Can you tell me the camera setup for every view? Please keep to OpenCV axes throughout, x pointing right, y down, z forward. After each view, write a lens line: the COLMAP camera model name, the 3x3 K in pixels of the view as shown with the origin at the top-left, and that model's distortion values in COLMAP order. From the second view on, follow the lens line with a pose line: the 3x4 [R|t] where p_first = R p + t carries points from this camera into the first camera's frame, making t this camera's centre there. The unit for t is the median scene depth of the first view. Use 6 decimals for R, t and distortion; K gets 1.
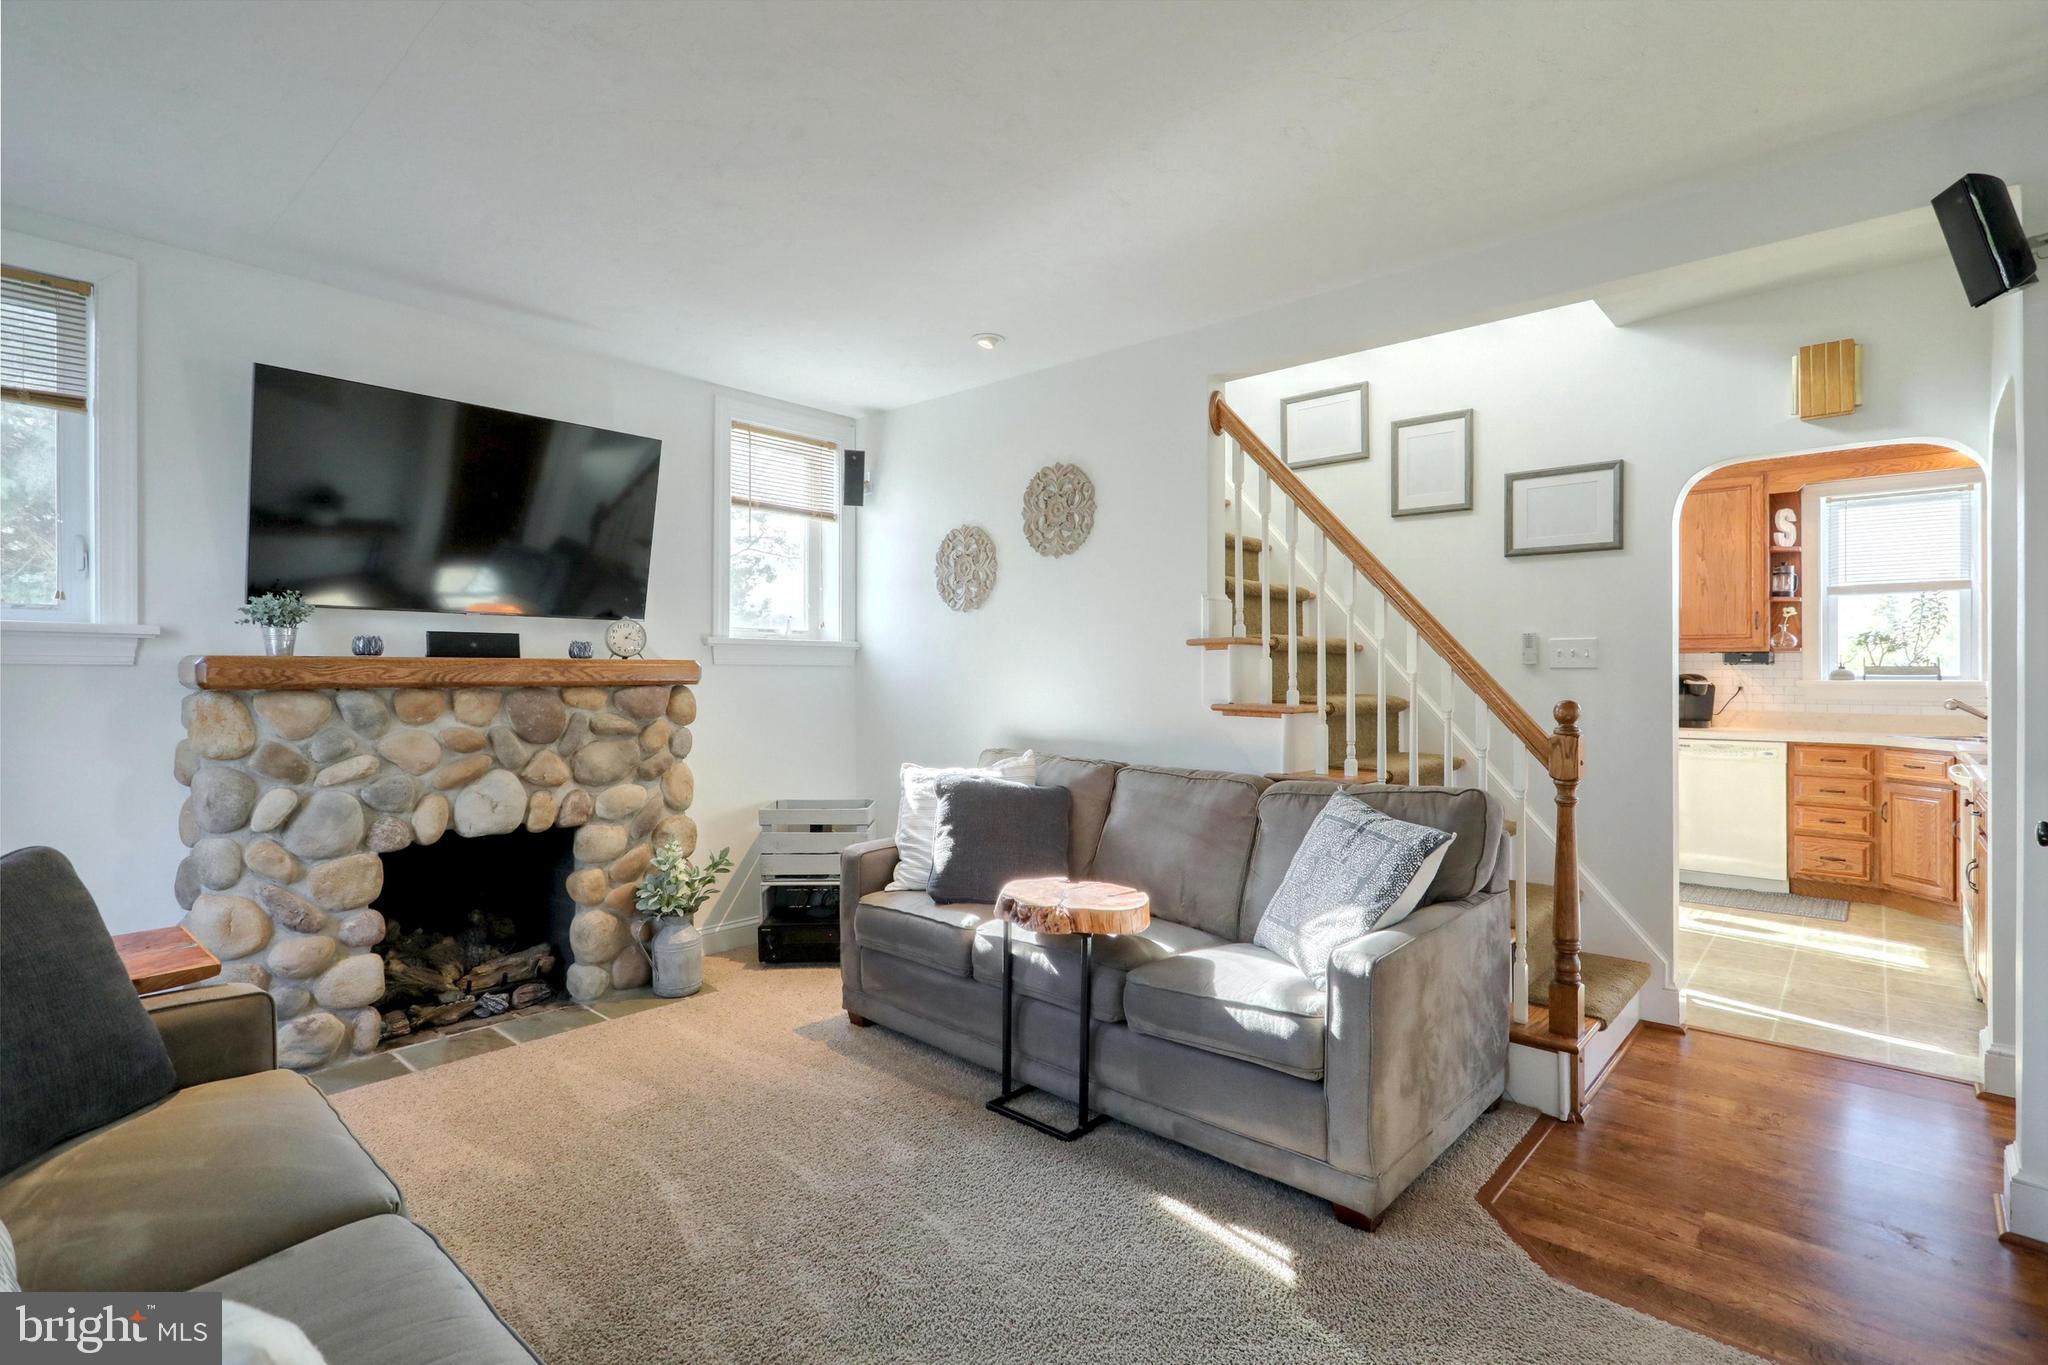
lens RADIAL K [[970.3, 0, 1008.4], [0, 970.3, 668.5], [0, 0, 1]] dist [0.003095, 0.002819]
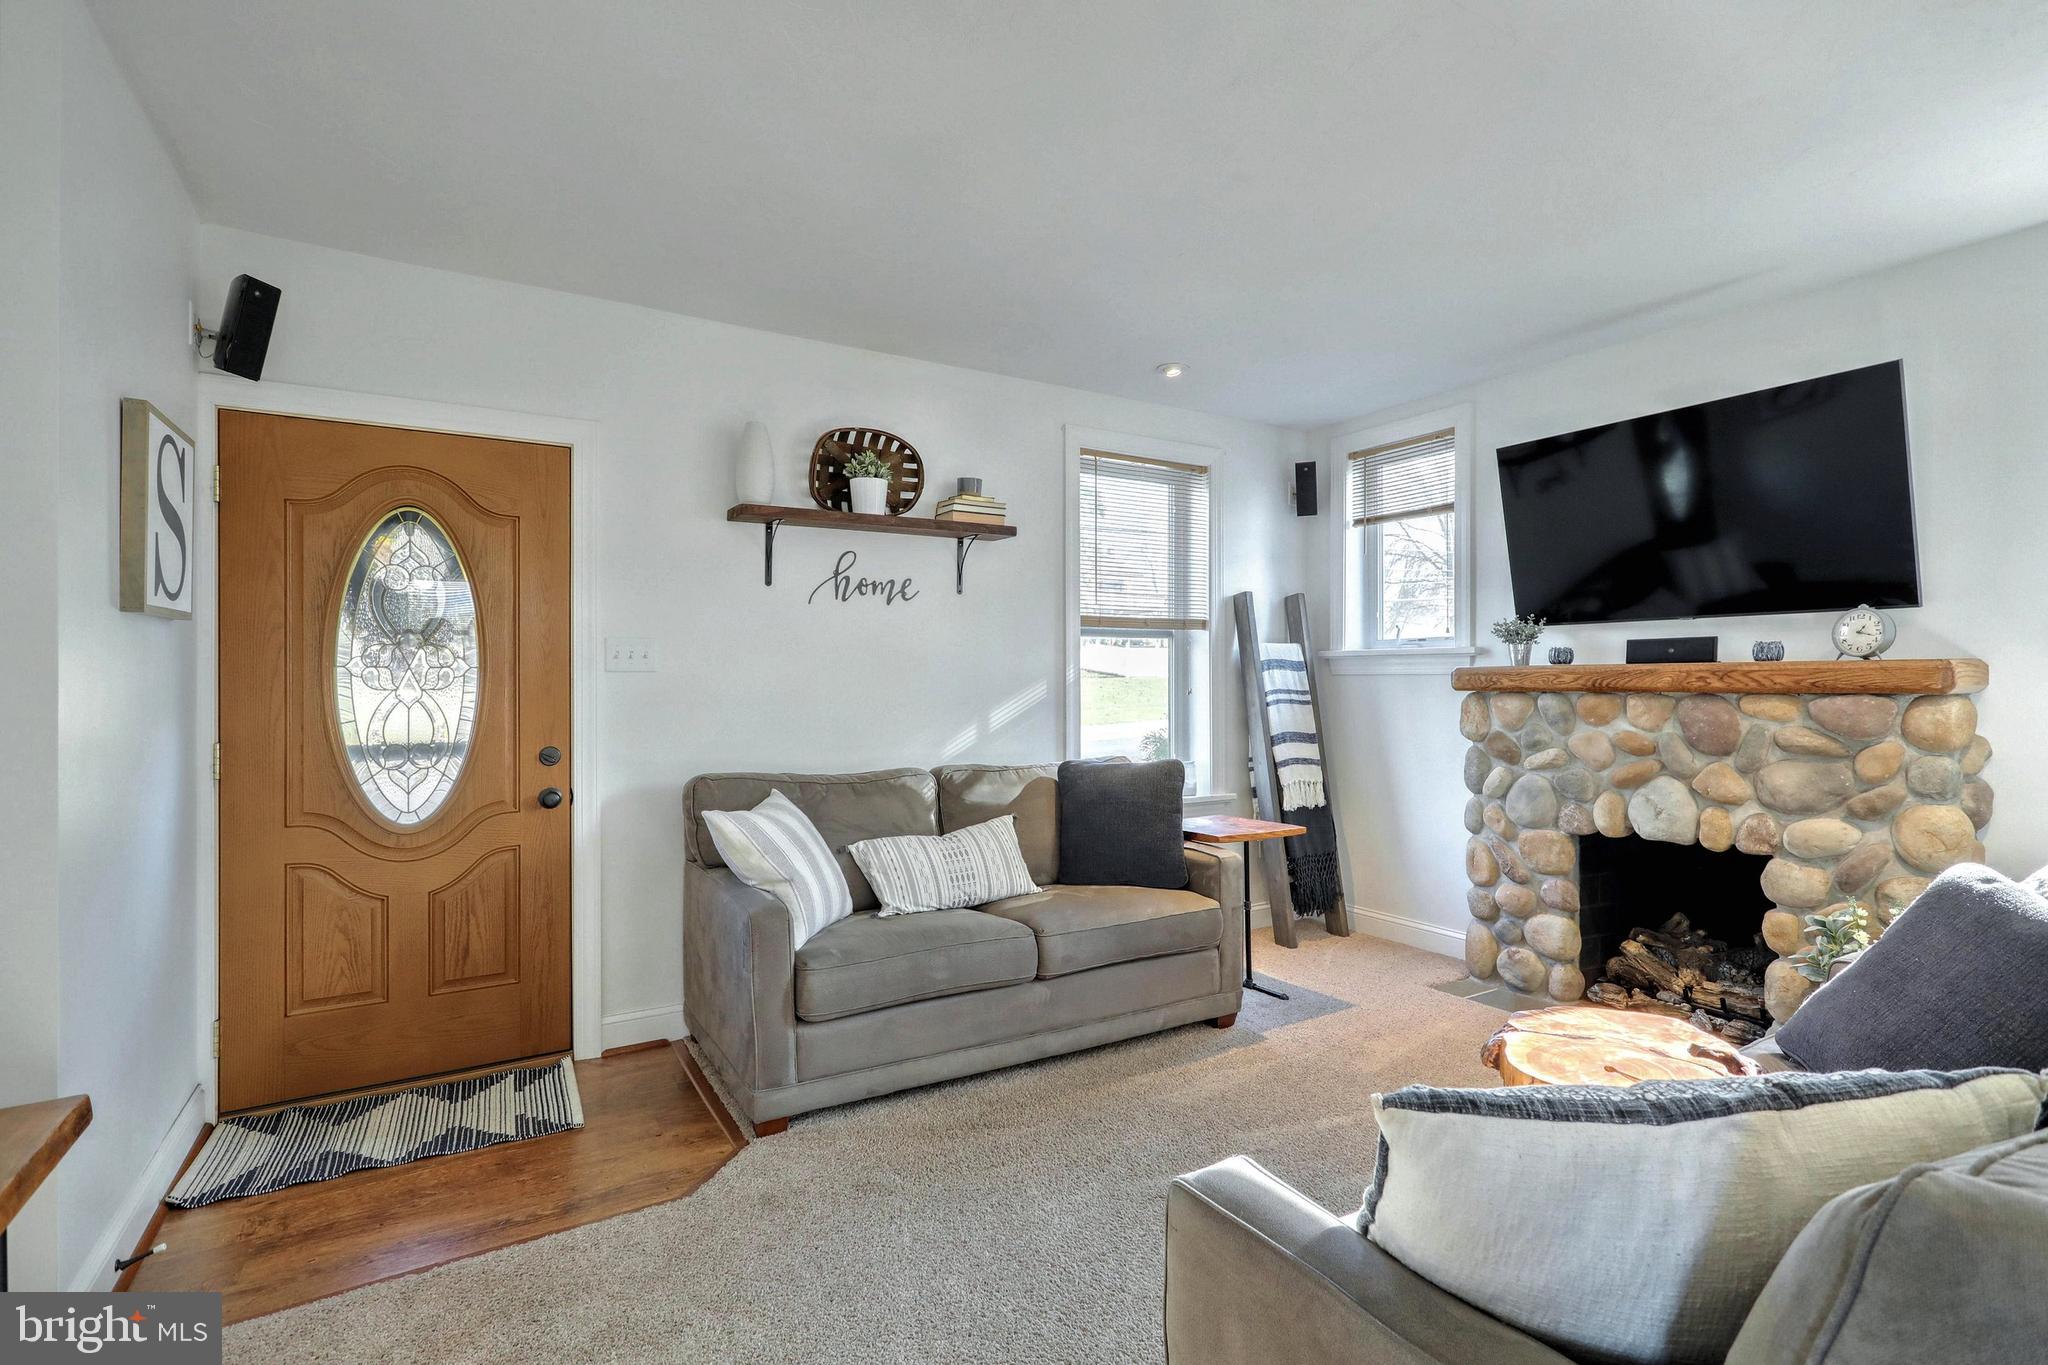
lens RADIAL K [[970.3, 0, 1044.2], [0, 970.3, 669.6], [0, 0, 1]] dist [0.003095, 0.002819]
pose [[-0.261246, -0.008953, -0.965231, 0.602134], [0.007287, 0.999910, -0.011247, 0.002046], [0.965245, -0.009972, -0.261157, 0.660707]]
